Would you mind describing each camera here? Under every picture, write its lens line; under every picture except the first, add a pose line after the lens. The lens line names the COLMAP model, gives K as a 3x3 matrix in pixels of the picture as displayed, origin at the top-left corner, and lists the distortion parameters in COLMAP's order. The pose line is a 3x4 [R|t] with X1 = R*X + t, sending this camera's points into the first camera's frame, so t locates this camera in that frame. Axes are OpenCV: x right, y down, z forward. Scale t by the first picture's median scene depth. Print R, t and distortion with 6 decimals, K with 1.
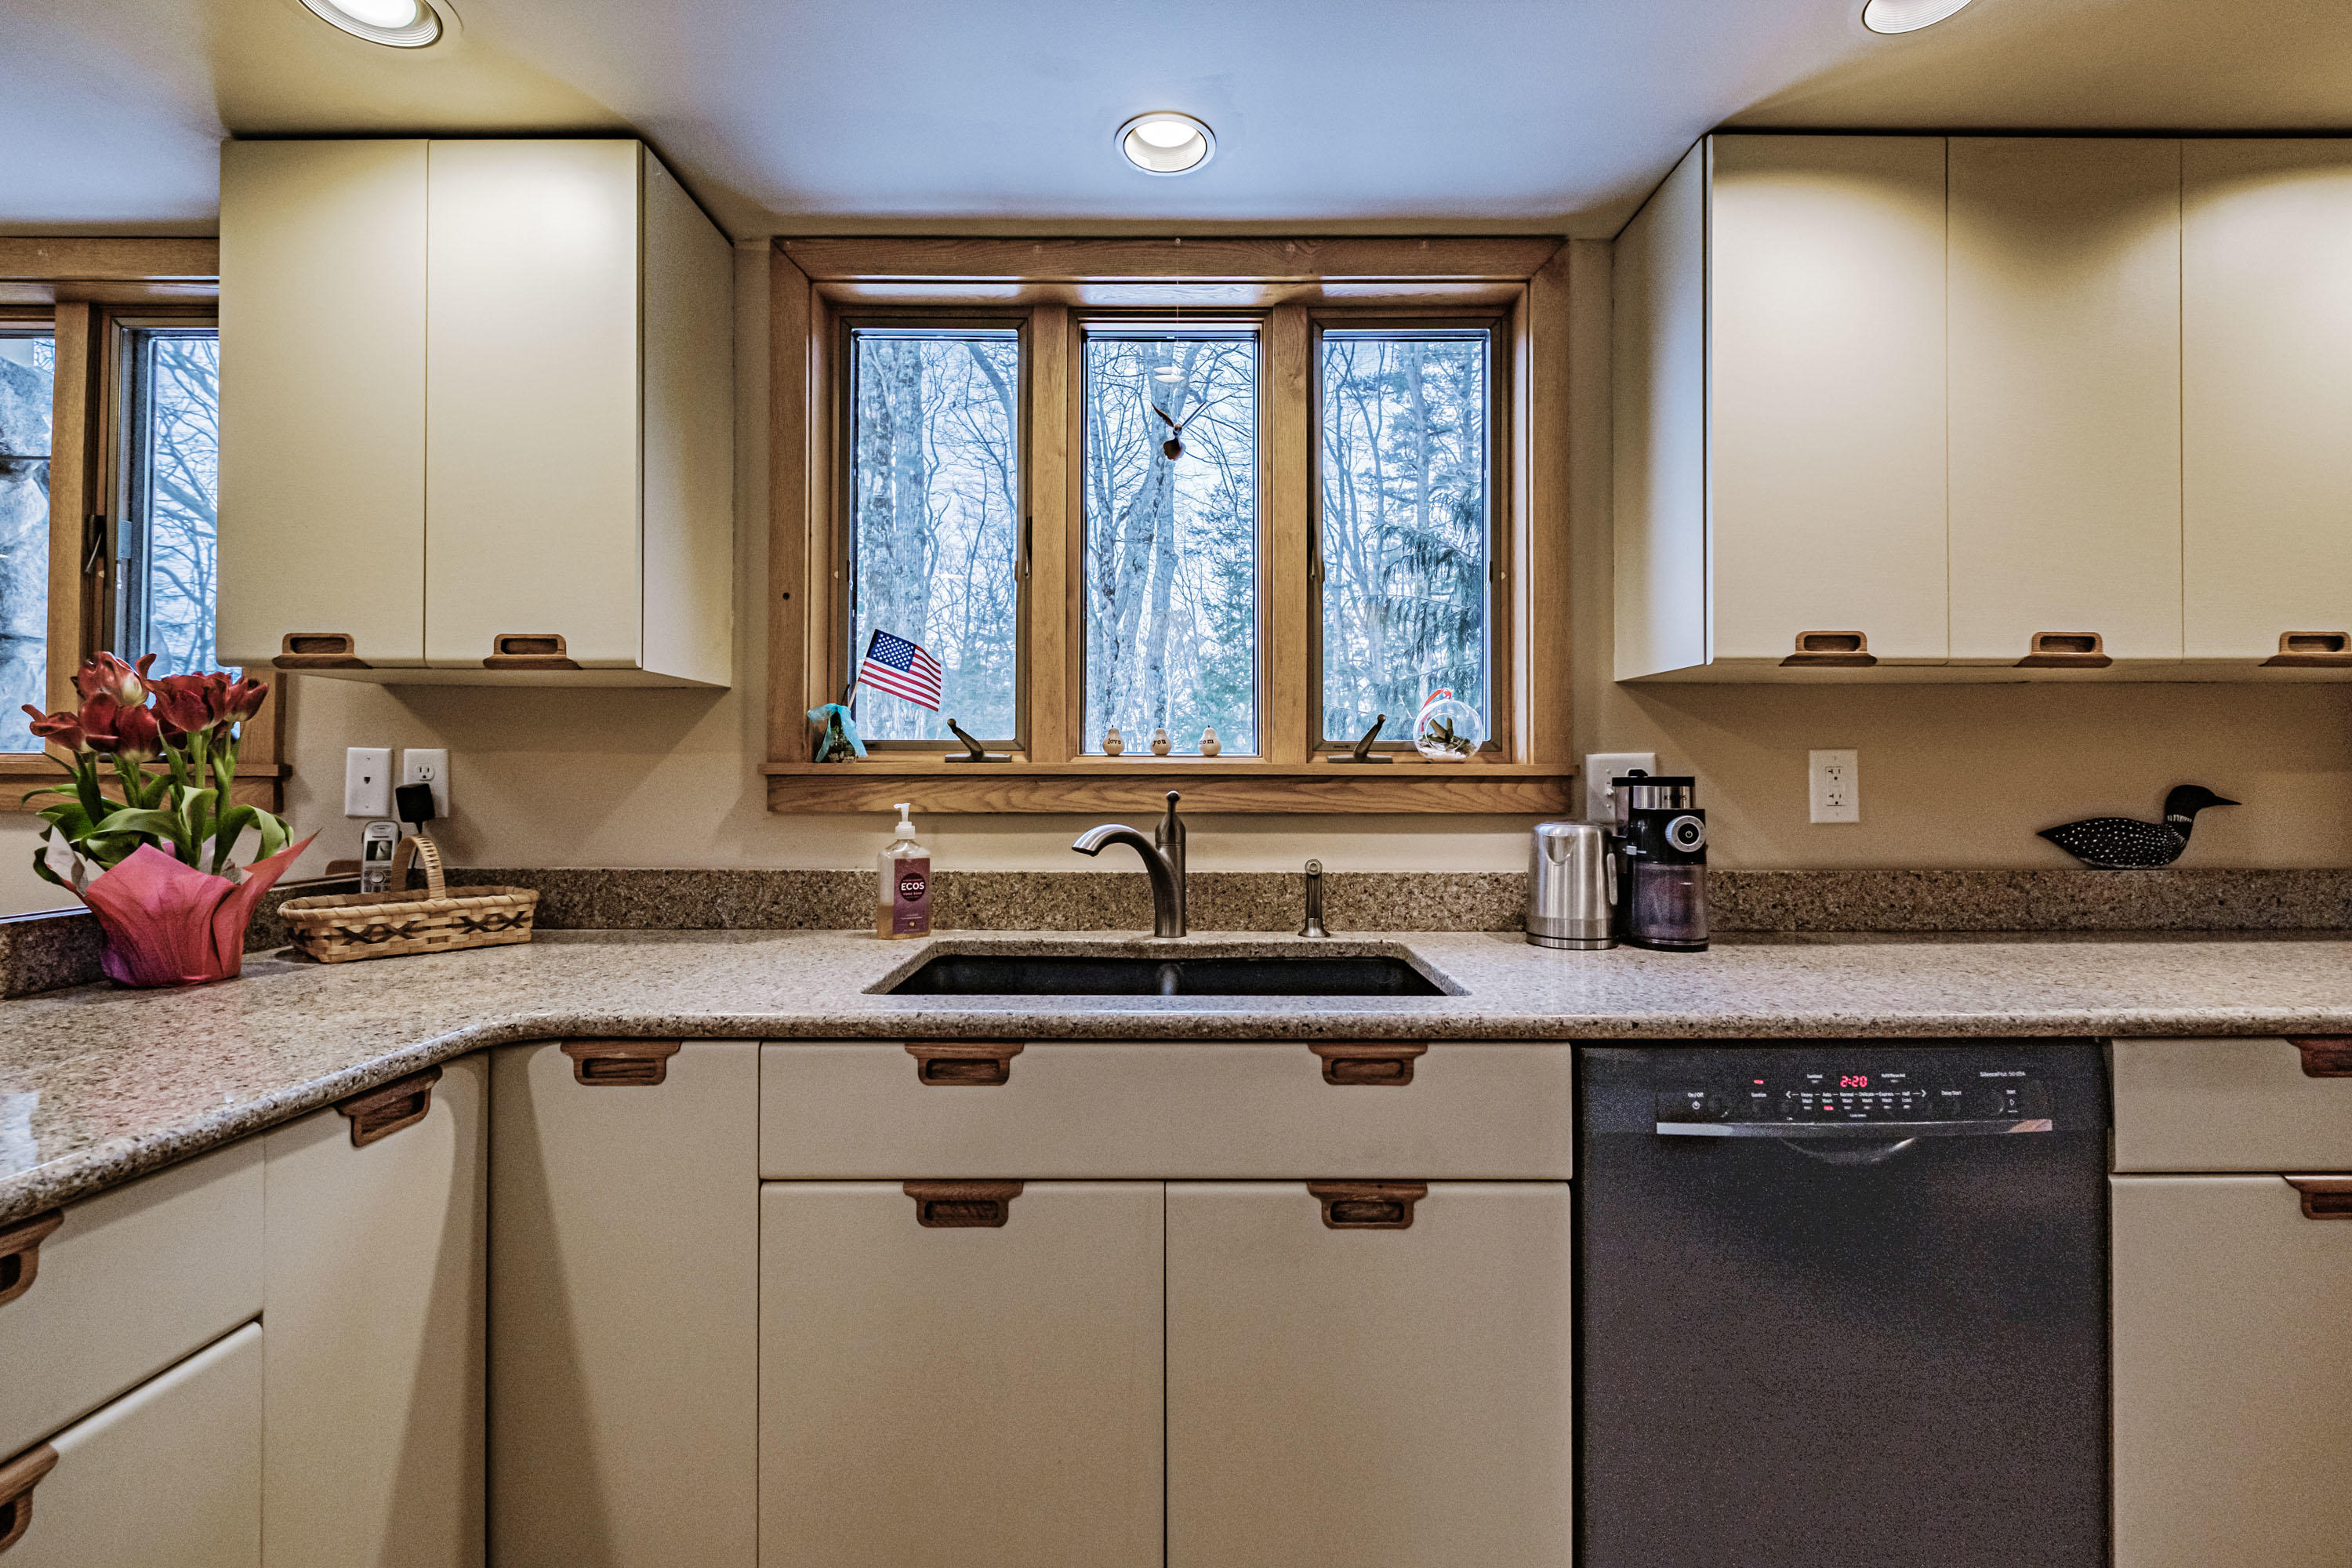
lens RADIAL K [[1023.6, 0, 1174.6], [0, 1023.6, 768.0], [0, 0, 1]] dist [0.000205, 0.000063]
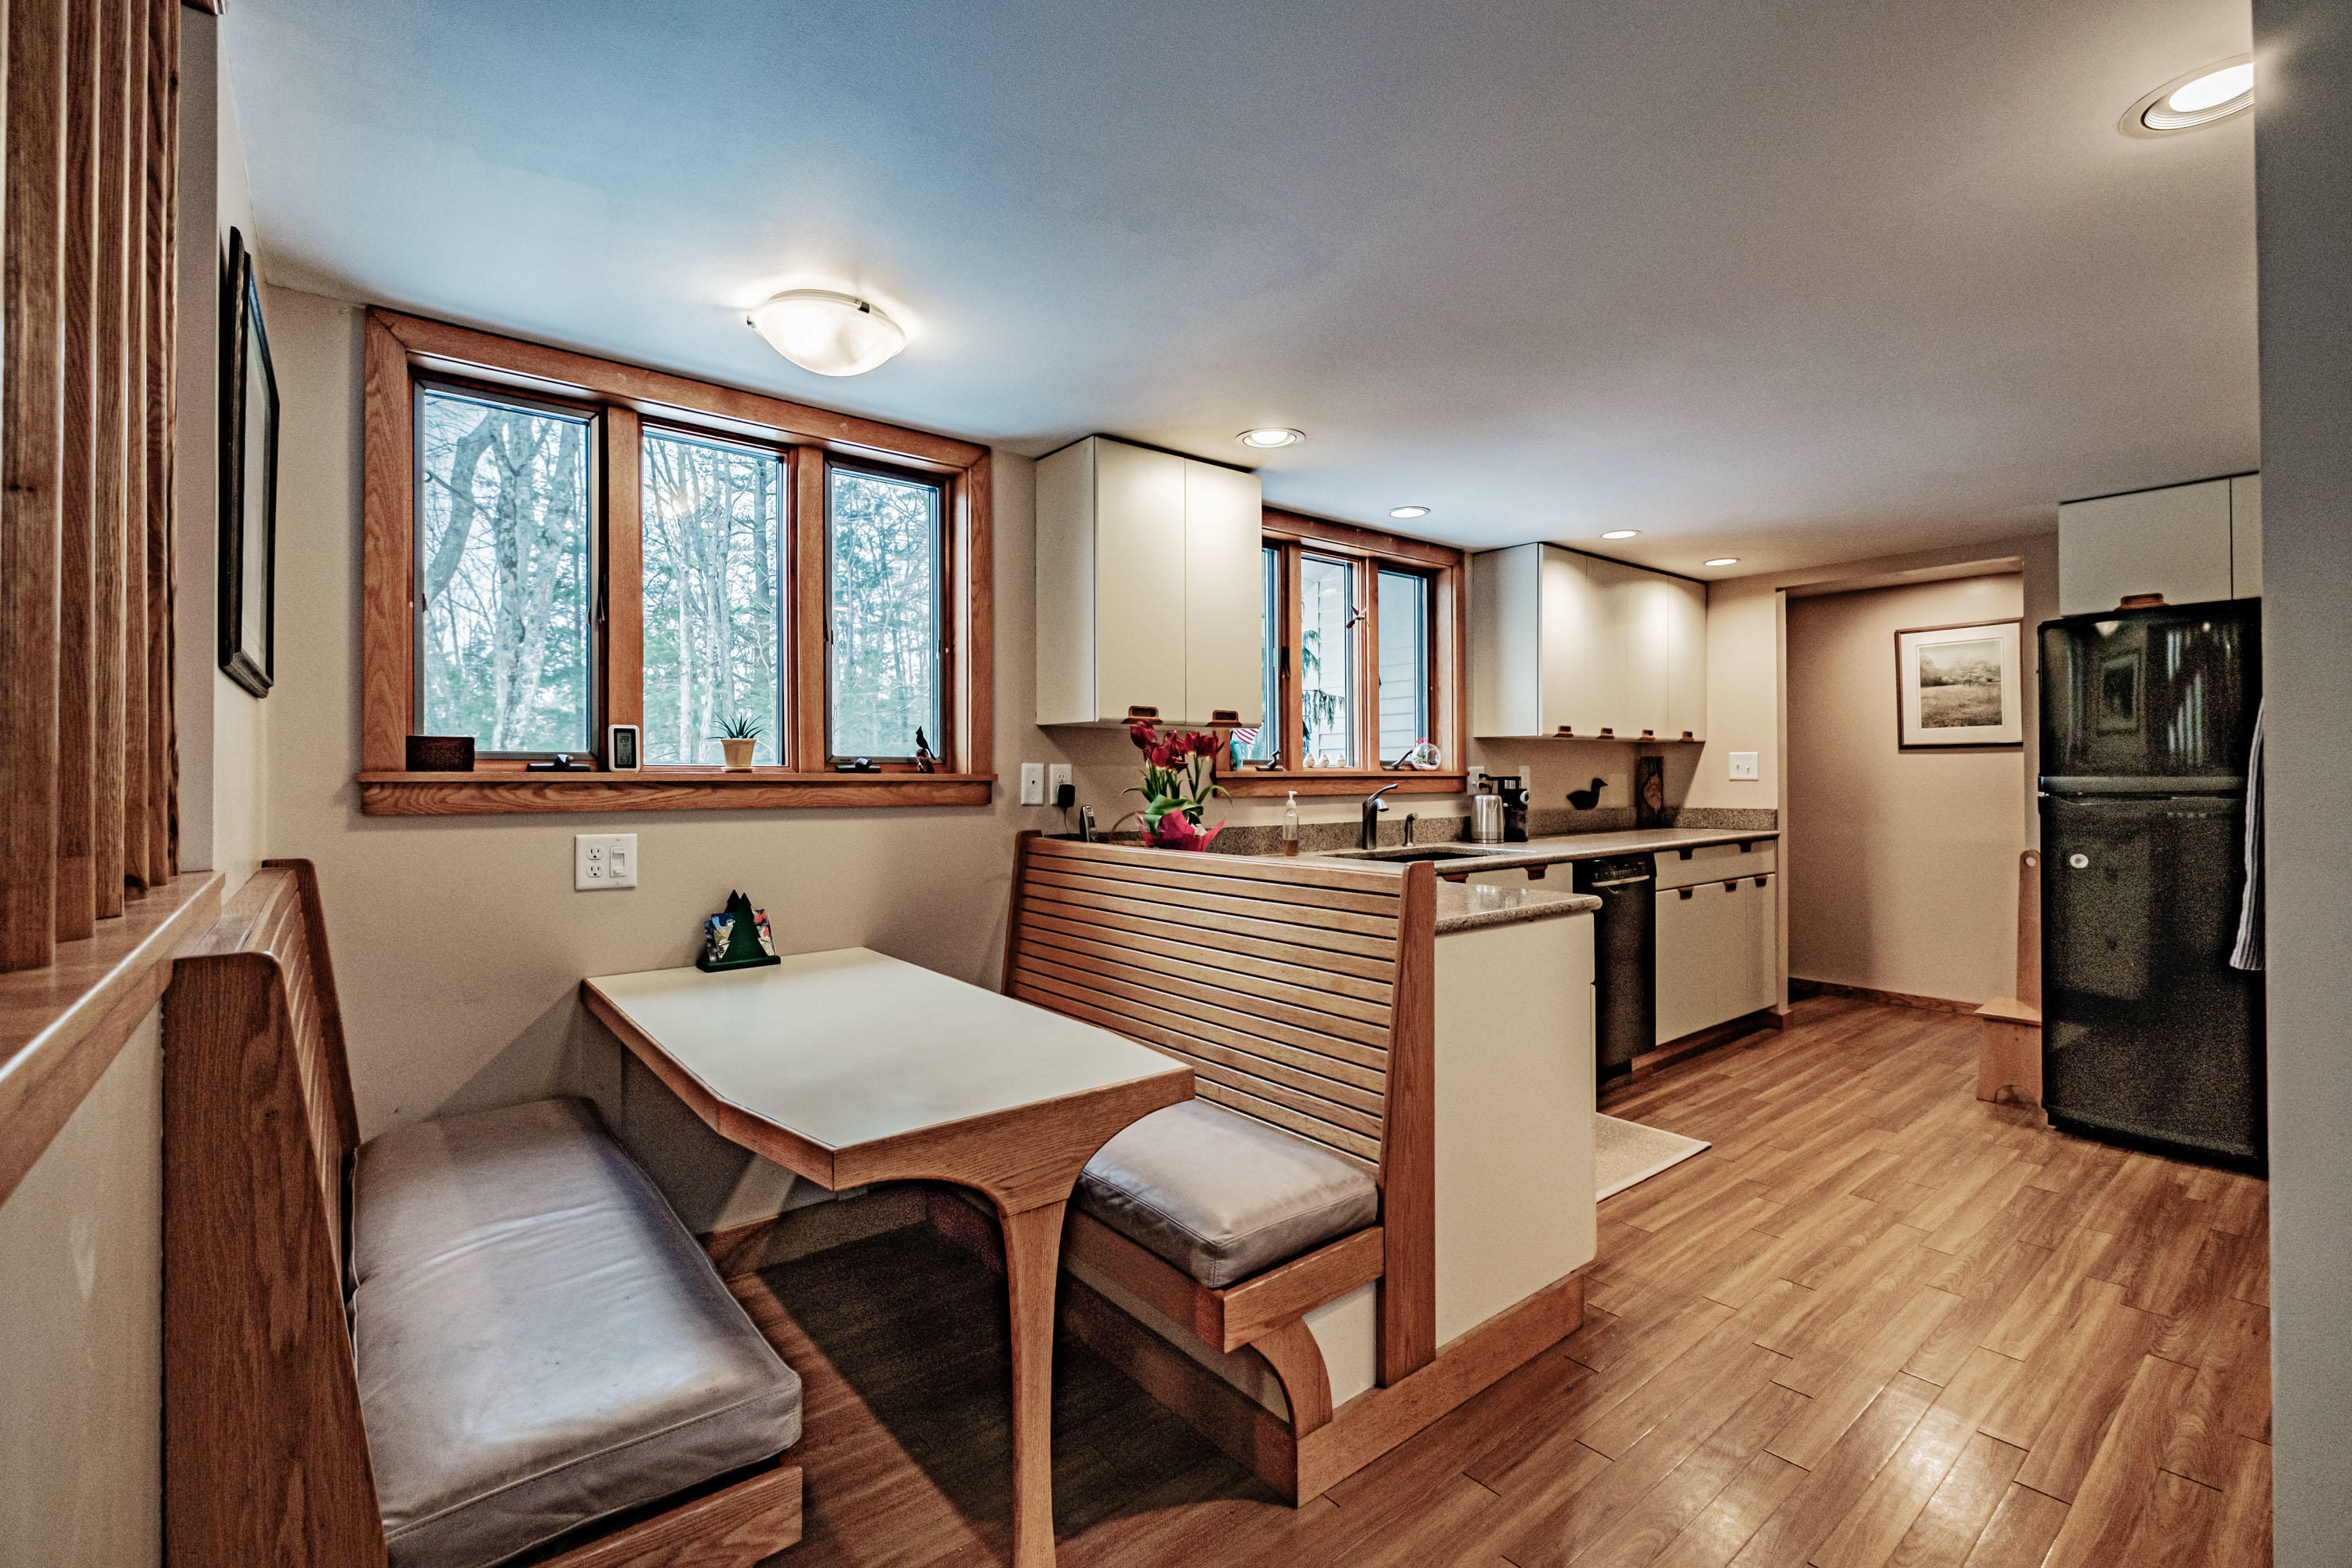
lens RADIAL K [[1023.6, 0, 1188.8], [0, 1023.6, 777.9], [0, 0, 1]] dist [0.000205, 0.000063]
pose [[0.782391, -0.006646, 0.622752, -1.610016], [-0.001989, 0.999911, 0.013169, -0.018710], [-0.622784, -0.011542, 0.782308, -0.471145]]
